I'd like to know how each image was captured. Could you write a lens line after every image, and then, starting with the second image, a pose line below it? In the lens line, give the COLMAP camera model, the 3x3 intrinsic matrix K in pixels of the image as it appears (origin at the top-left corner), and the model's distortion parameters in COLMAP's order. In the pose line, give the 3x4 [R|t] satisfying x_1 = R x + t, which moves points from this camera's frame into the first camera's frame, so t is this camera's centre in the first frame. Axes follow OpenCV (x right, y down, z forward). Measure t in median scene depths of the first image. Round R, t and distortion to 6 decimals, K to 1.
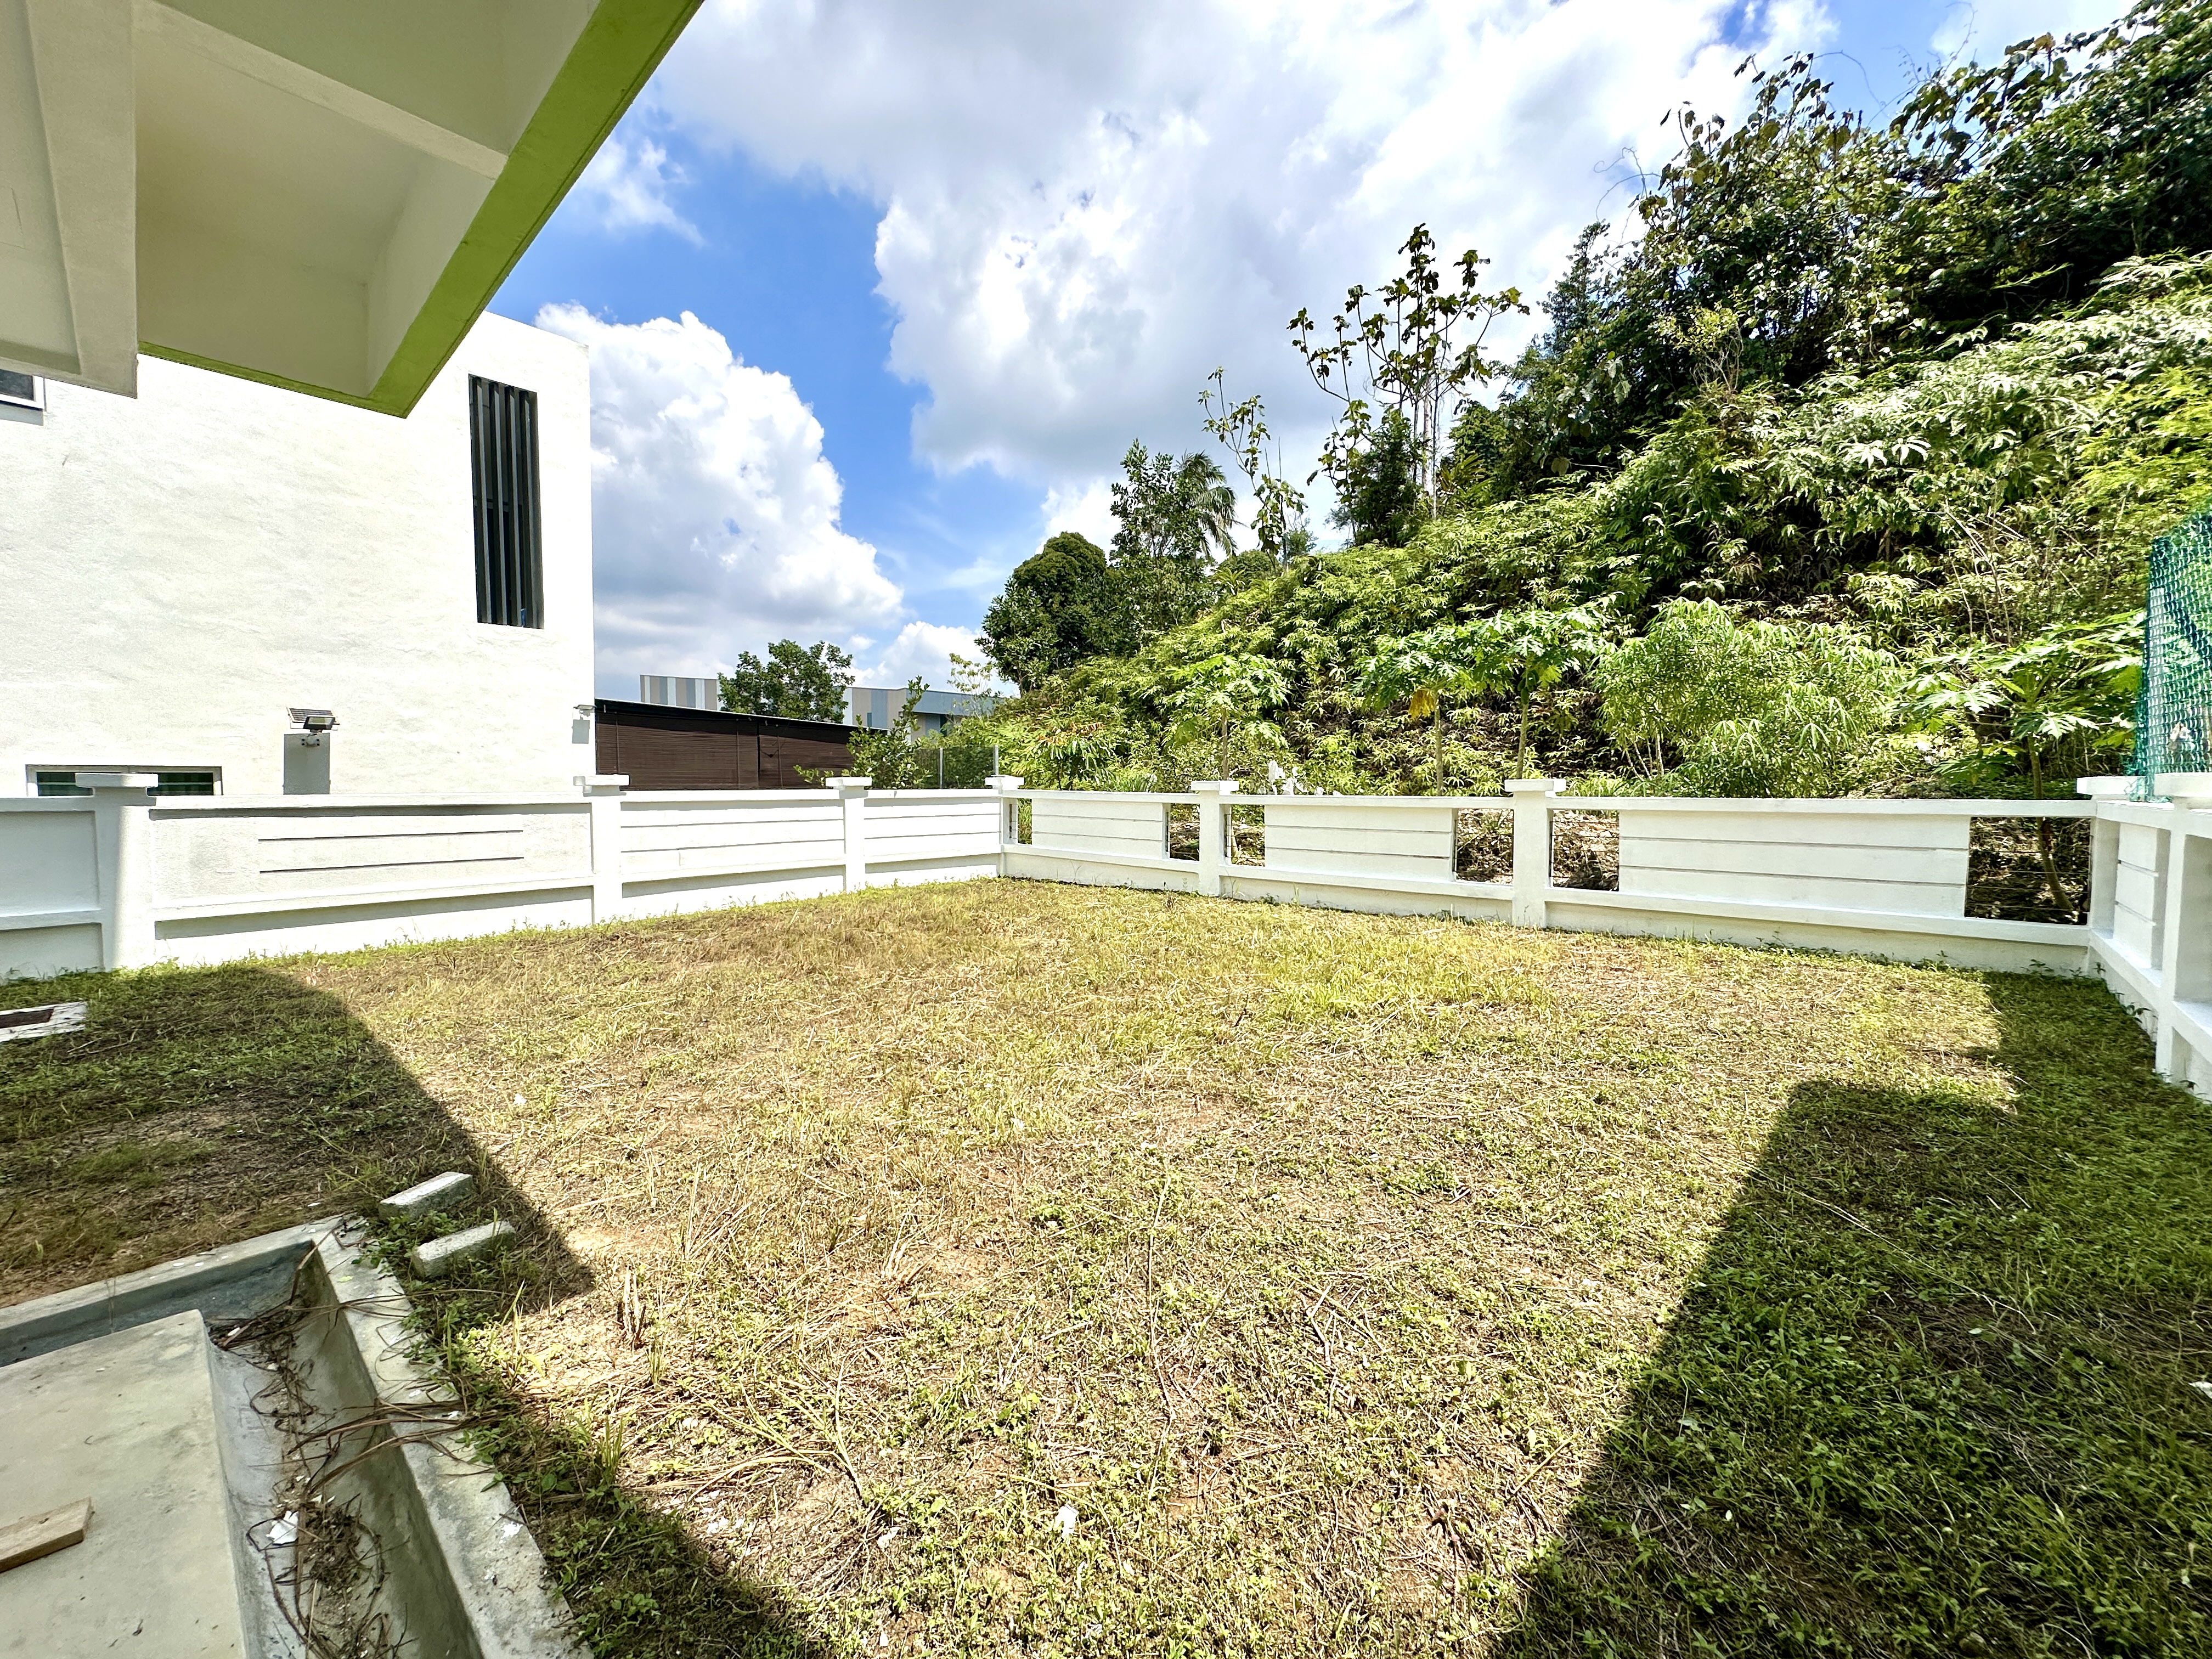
lens RADIAL K [[883.1, 0, 1109.8], [0, 883.1, 830.8], [0, 0, 1]] dist [-0.003627, 0.001255]
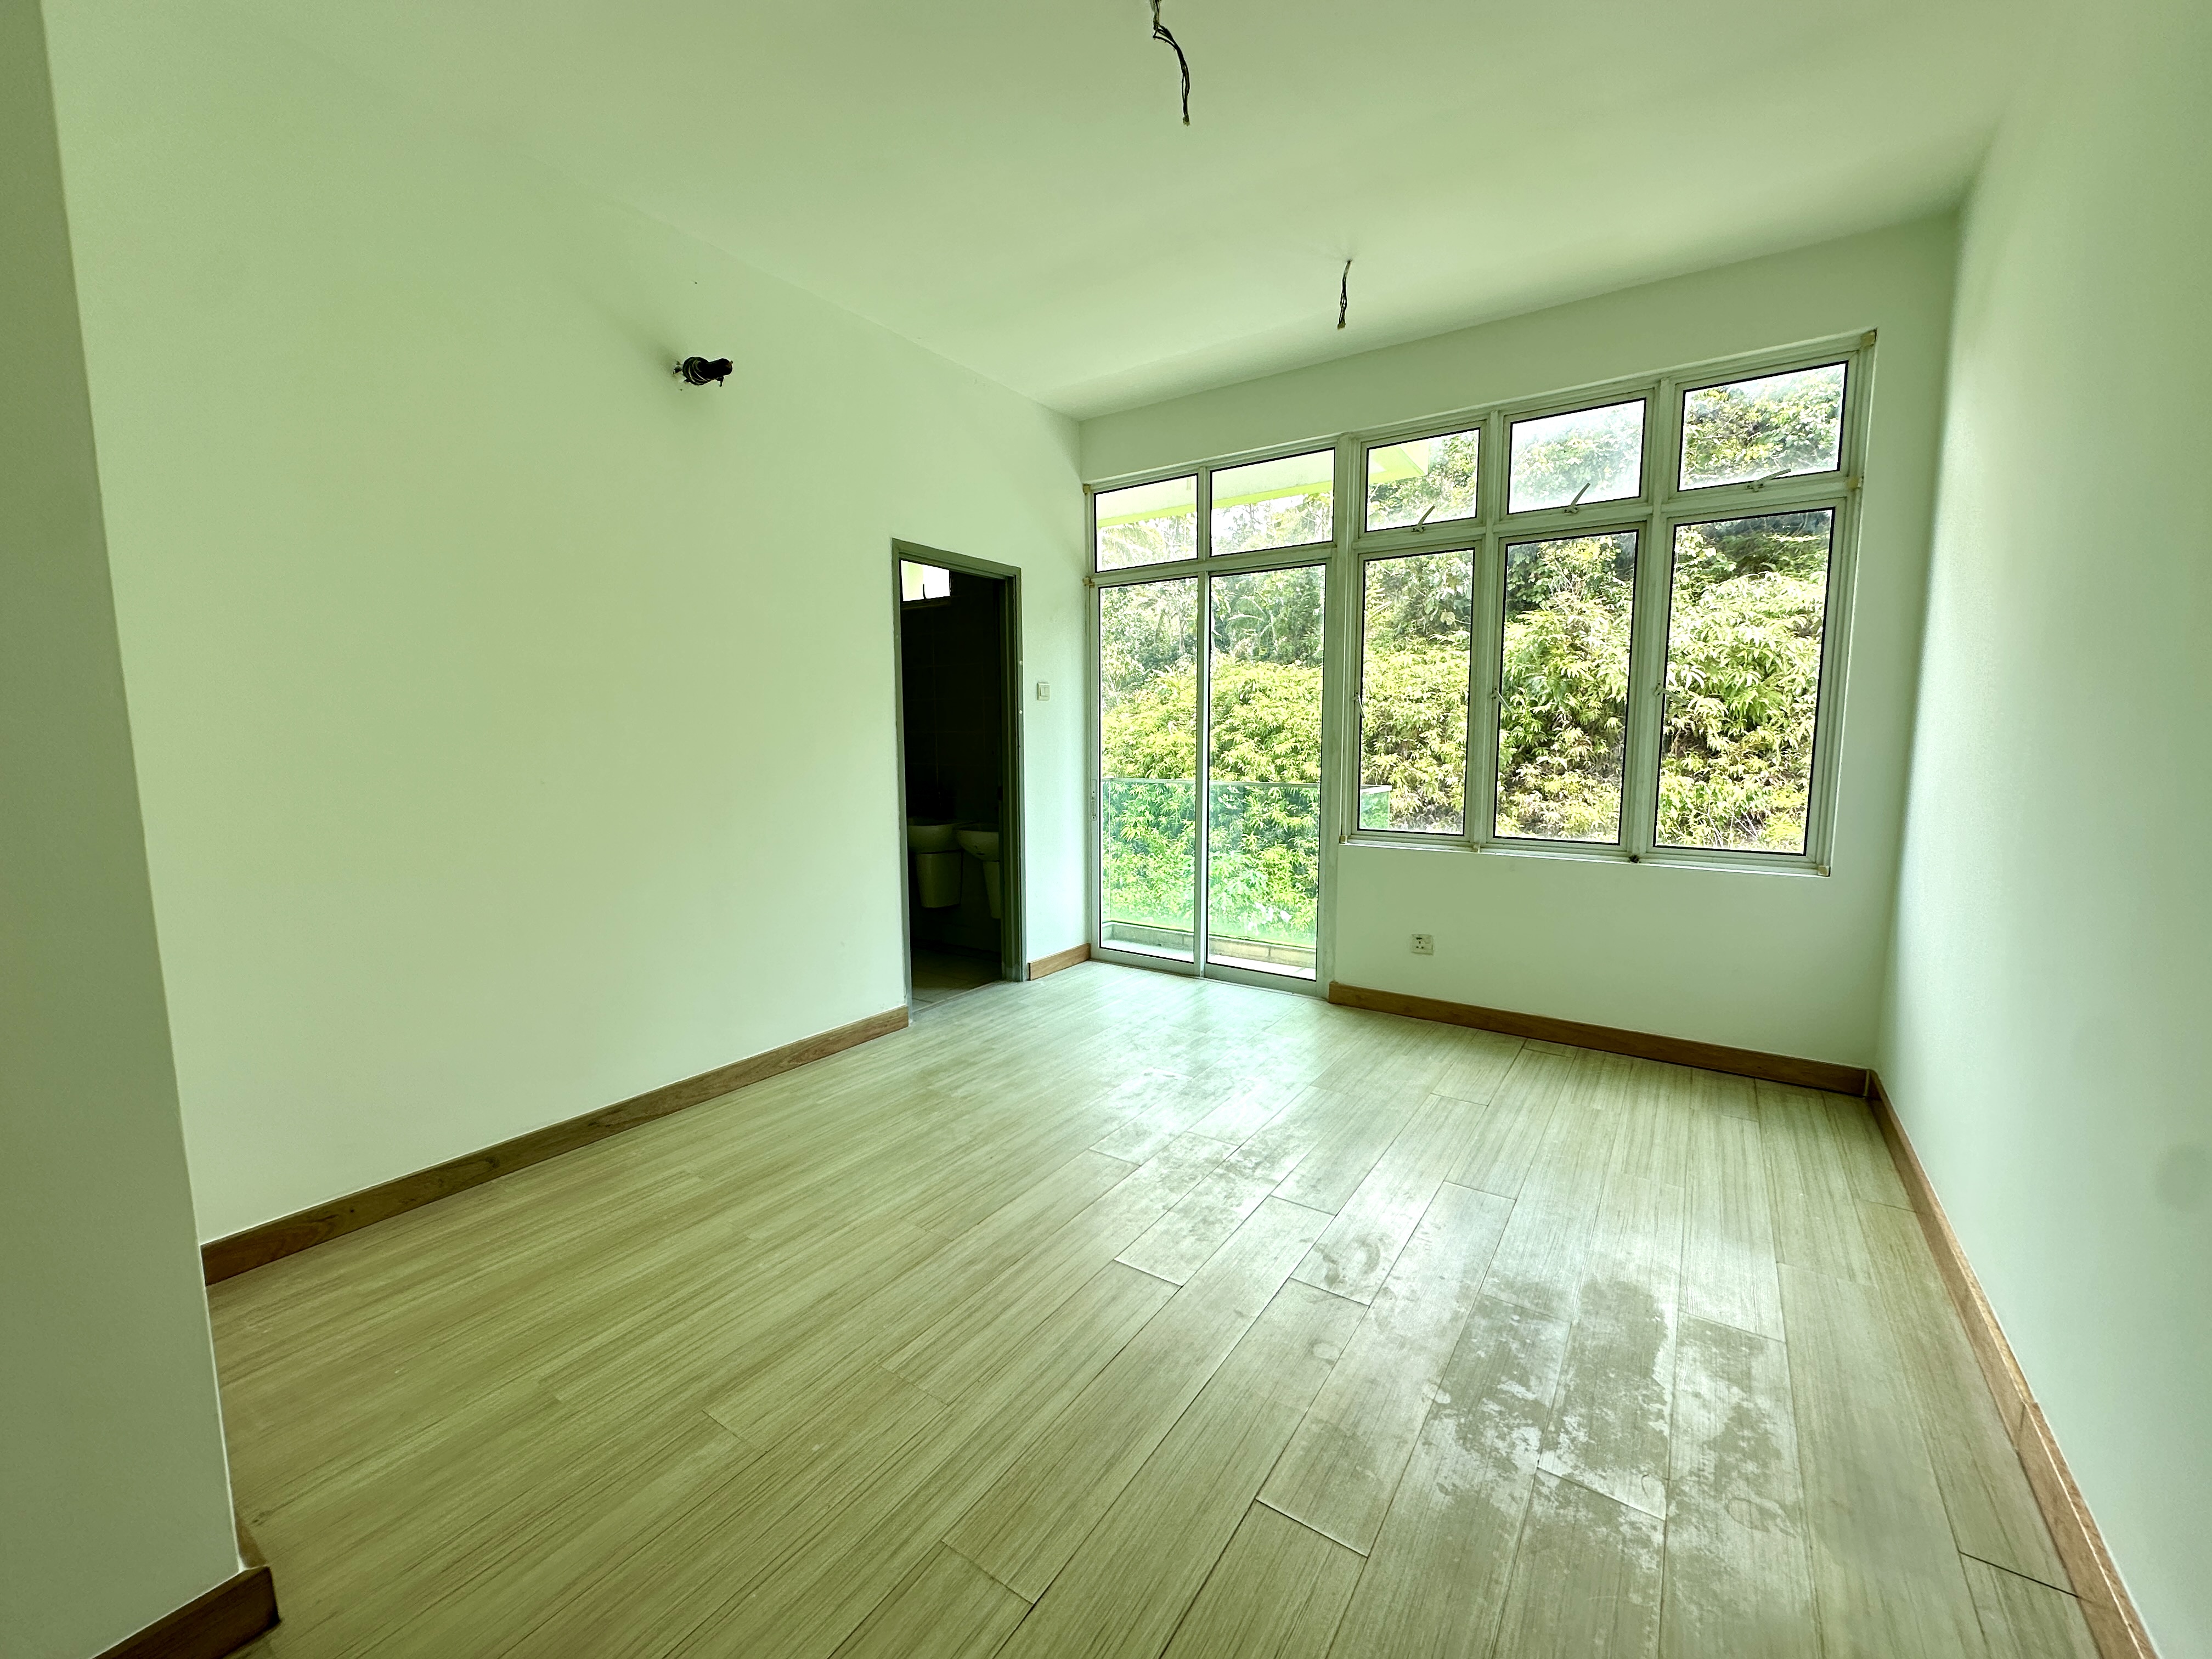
lens RADIAL K [[883.1, 0, 1098.5], [0, 883.1, 832.7], [0, 0, 1]] dist [-0.003627, 0.001255]
pose [[0.992014, -0.016252, 0.125075, -0.154130], [0.009270, 0.998376, 0.056200, -0.213962], [-0.125786, -0.054592, 0.990554, -0.211297]]
